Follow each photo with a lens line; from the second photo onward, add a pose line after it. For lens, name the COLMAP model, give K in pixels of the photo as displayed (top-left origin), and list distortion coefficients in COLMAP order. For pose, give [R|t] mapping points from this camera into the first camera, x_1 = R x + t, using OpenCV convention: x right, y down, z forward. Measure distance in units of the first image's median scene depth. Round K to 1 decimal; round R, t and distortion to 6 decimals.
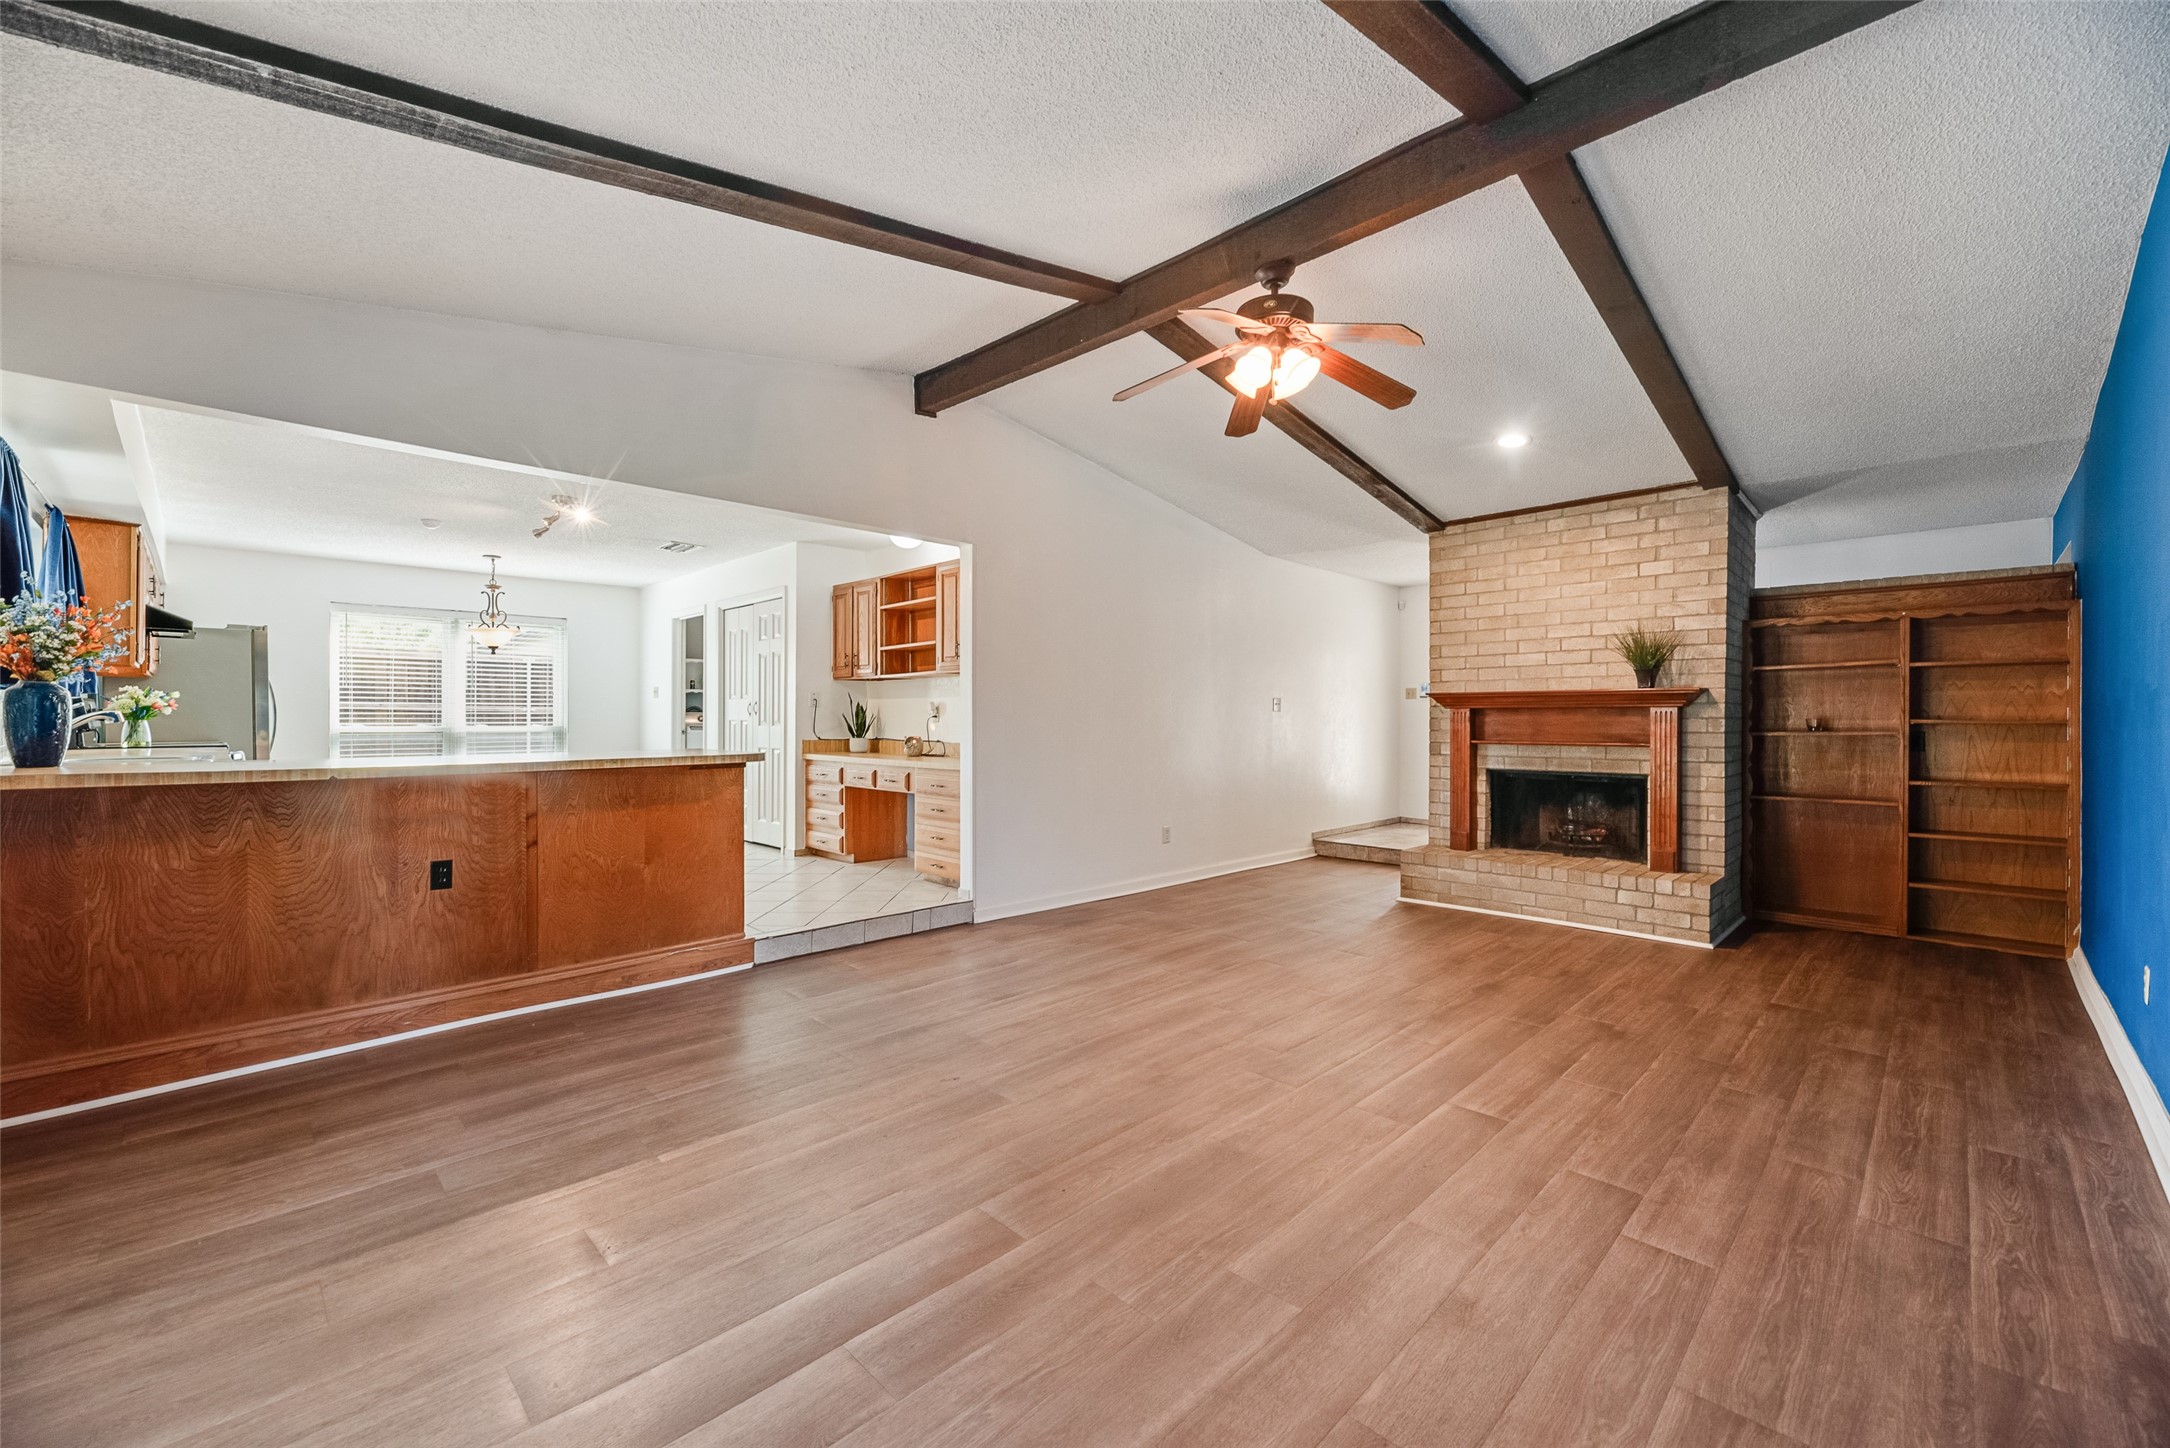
lens RADIAL K [[878.4, 0, 1088.9], [0, 878.4, 729.8], [0, 0, 1]] dist [0.000896, 0.000347]
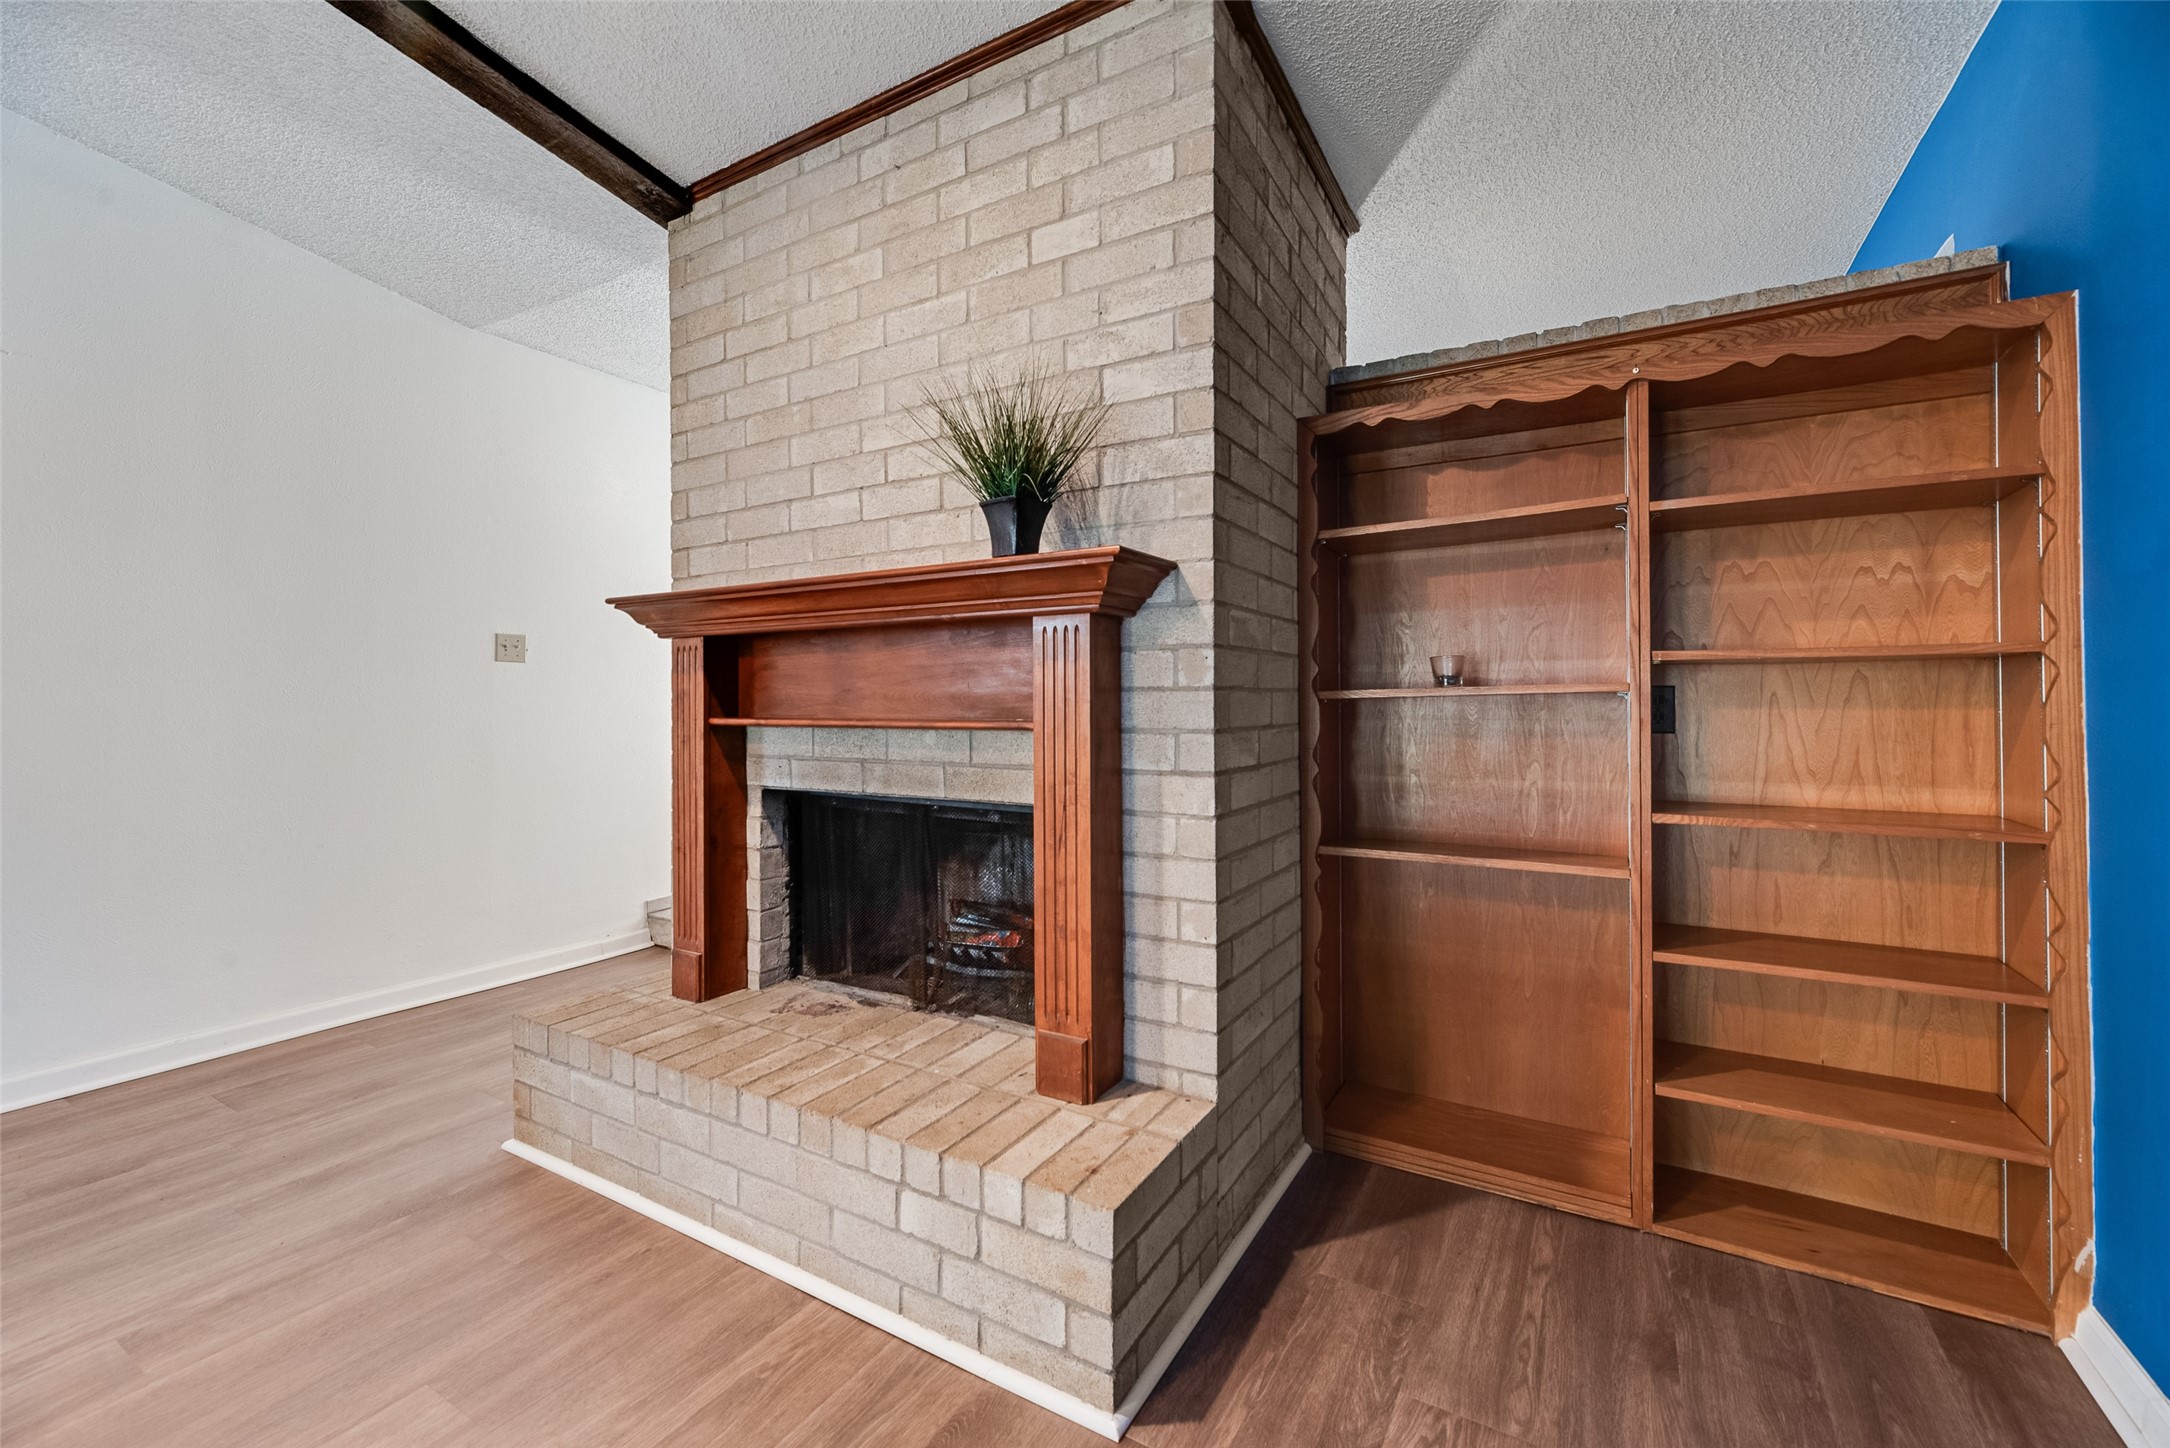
lens RADIAL K [[878.4, 0, 1096.5], [0, 878.4, 702.2], [0, 0, 1]] dist [0.000896, 0.000347]
pose [[0.968386, -0.005062, 0.249407, 0.576916], [0.007485, 0.999934, -0.008767, 0.011275], [-0.249346, 0.010357, 0.968359, 0.658455]]
